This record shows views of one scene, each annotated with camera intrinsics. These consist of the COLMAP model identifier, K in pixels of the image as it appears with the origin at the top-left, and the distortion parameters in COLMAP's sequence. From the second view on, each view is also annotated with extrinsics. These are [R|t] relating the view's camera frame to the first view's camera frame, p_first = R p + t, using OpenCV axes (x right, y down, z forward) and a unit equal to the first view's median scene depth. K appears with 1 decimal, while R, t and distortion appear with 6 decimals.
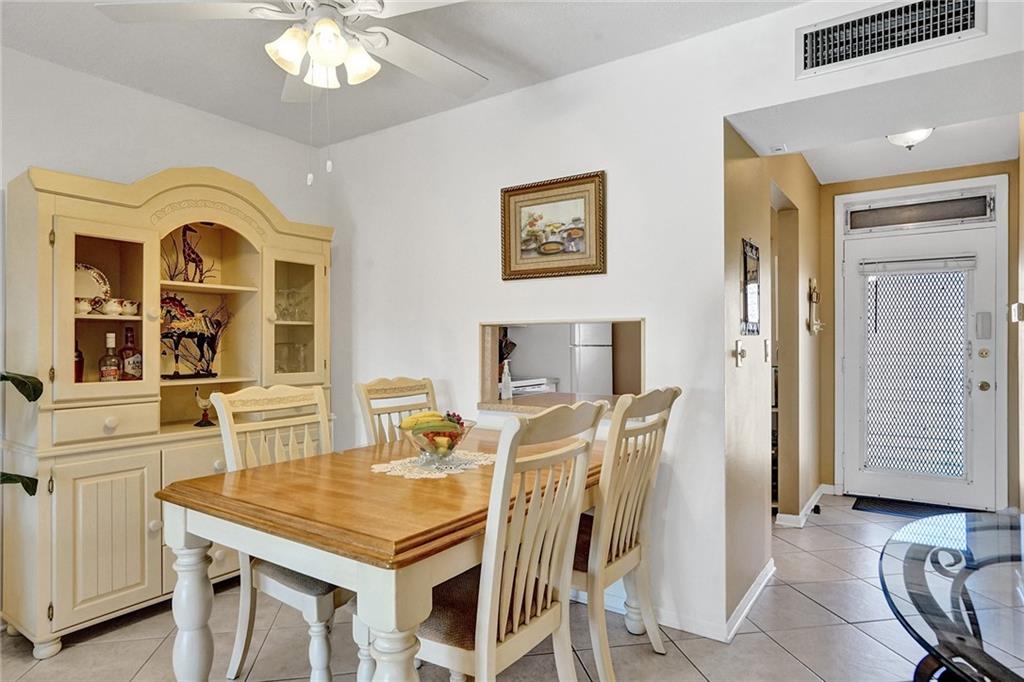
lens RADIAL K [[589.3, 0, 512.0], [0, 589.3, 341.0], [0, 0, 1]] dist [-0.004093, -0.000508]
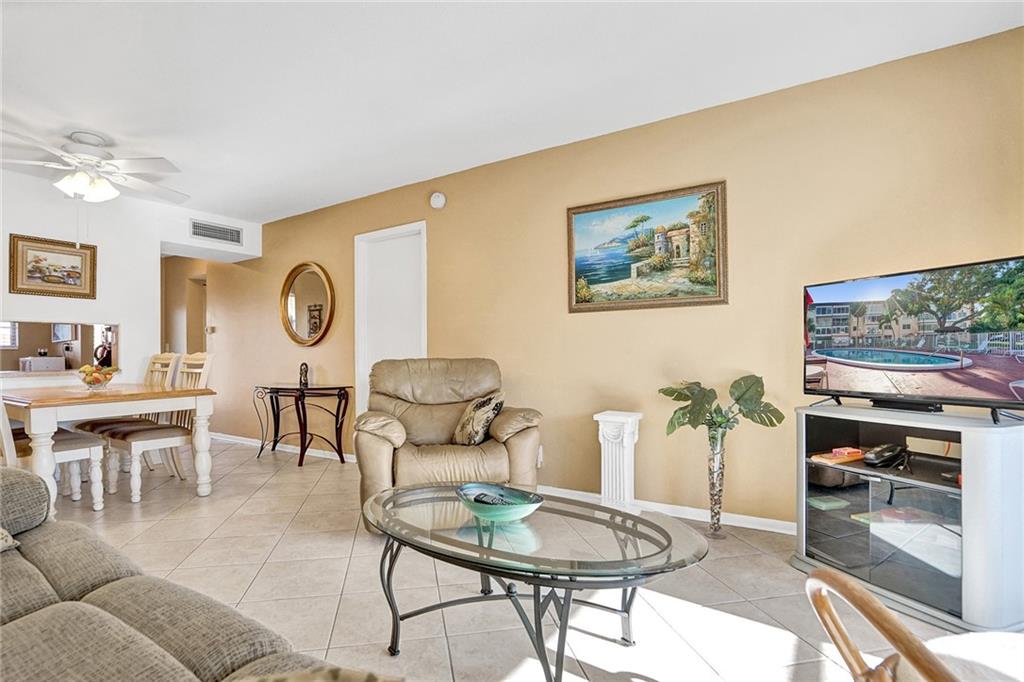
lens RADIAL K [[494.9, 0, 515.9], [0, 494.9, 357.0], [0, 0, 1]] dist [-0.131268, 0.042043]
pose [[-0.048900, 0.001347, 0.998803, -1.292199], [0.007605, 0.999971, -0.000976, 0.079823], [-0.998775, 0.007548, -0.048908, -0.276556]]
